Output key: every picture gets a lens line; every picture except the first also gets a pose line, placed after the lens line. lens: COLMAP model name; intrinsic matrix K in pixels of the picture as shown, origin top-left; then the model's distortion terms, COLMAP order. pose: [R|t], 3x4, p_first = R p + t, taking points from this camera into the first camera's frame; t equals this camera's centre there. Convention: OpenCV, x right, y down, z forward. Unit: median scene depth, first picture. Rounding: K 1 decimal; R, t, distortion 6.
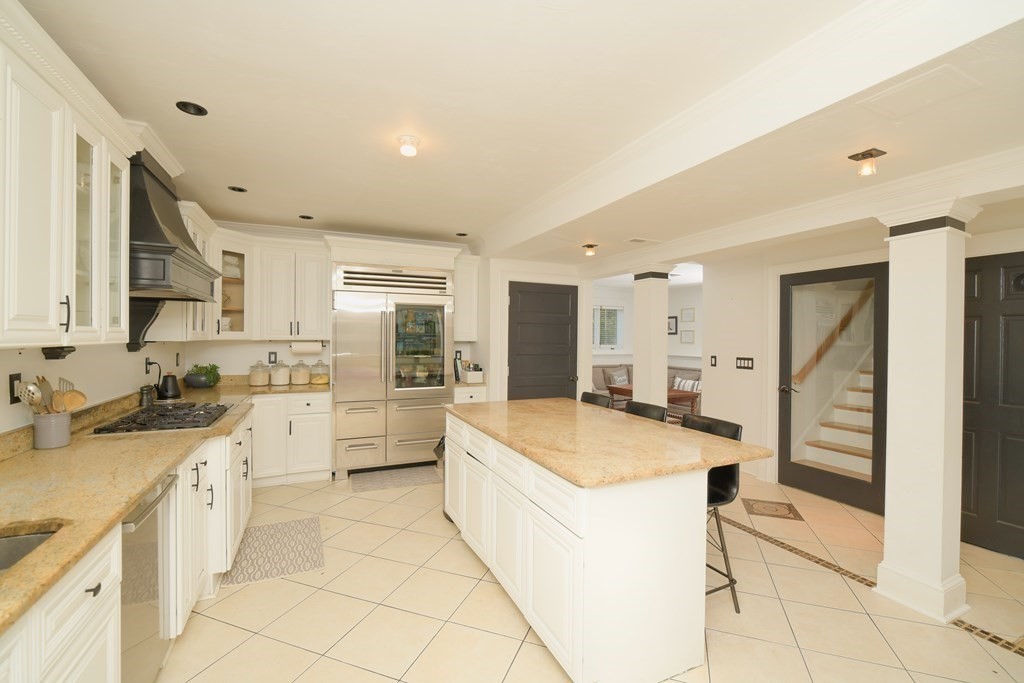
lens RADIAL K [[437.4, 0, 512.0], [0, 437.4, 341.5], [0, 0, 1]] dist [-0.009464, 0.000665]
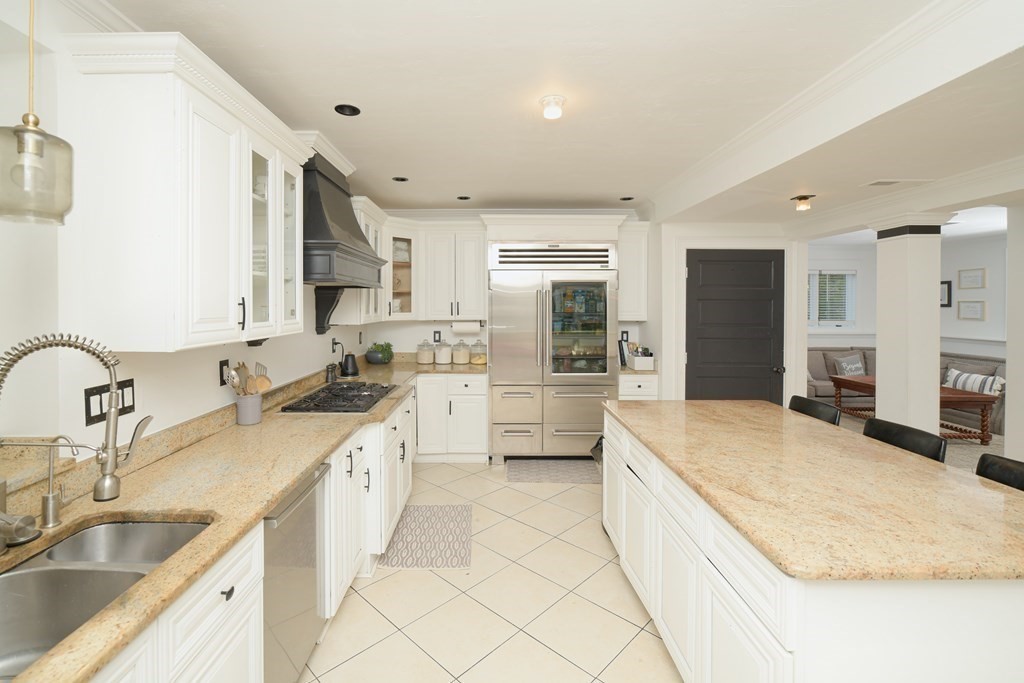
lens RADIAL K [[453.0, 0, 489.5], [0, 453.0, 307.7], [0, 0, 1]] dist [-0.012128, 0.000998]
pose [[0.908121, -0.003109, -0.418696, 0.017298], [0.001372, 0.999989, -0.004451, -0.034906], [0.418705, 0.003468, 0.908116, 0.100647]]
